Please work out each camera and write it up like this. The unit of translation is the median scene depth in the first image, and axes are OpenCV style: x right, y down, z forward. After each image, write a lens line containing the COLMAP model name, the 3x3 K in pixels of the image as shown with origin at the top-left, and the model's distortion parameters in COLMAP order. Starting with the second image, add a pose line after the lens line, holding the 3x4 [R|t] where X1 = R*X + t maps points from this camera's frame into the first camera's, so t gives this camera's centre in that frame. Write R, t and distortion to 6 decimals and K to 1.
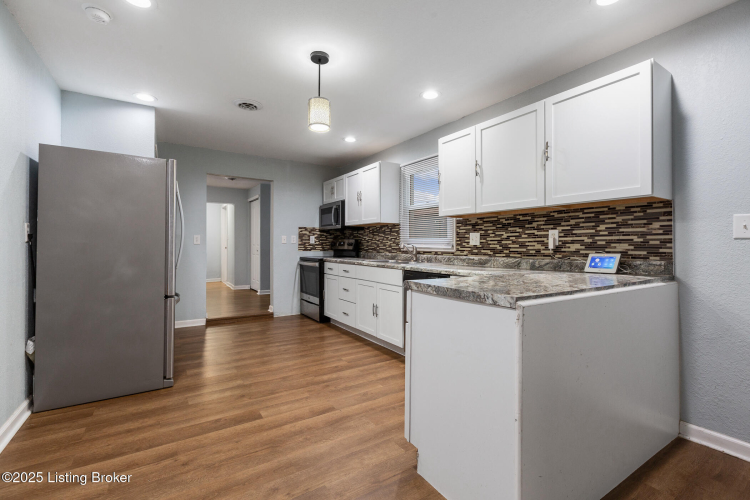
lens RADIAL K [[338.8, 0, 376.4], [0, 338.8, 243.3], [0, 0, 1]] dist [0.000769, -0.000034]
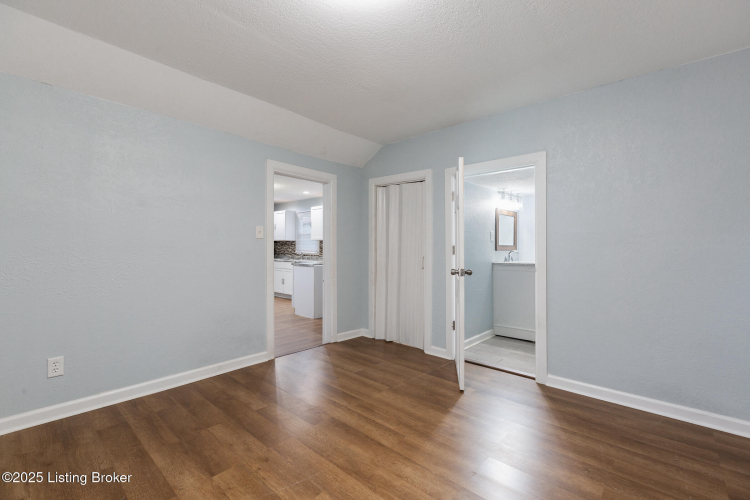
lens RADIAL K [[339.0, 0, 369.4], [0, 339.0, 247.0], [0, 0, 1]] dist [0.000796, -0.000110]
pose [[0.968101, 0.002601, 0.250547, -0.017033], [-0.003043, 0.999994, 0.001375, -0.038657], [-0.250542, -0.002094, 0.968104, -1.579856]]
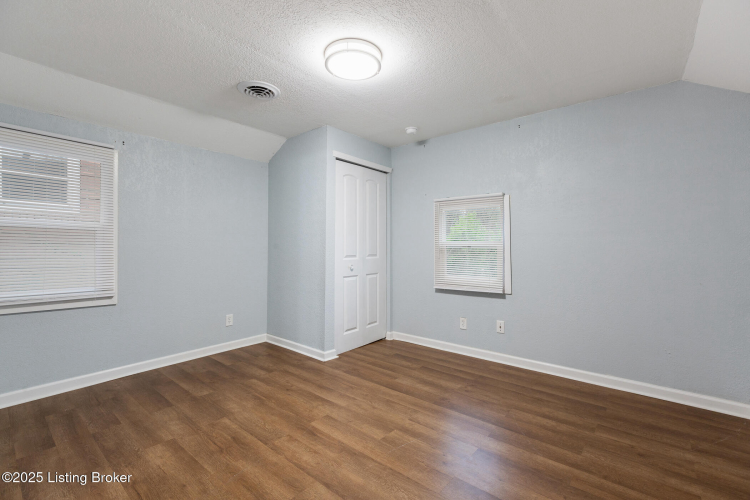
lens RADIAL K [[323.5, 0, 375.5], [0, 323.5, 246.3], [0, 0, 1]] dist [-0.000384, 0.000001]
pose [[-0.951685, -0.009536, -0.306928, 0.263198], [-0.007983, 0.999948, -0.006314, -0.040805], [0.306972, -0.003559, -0.951712, -0.410029]]
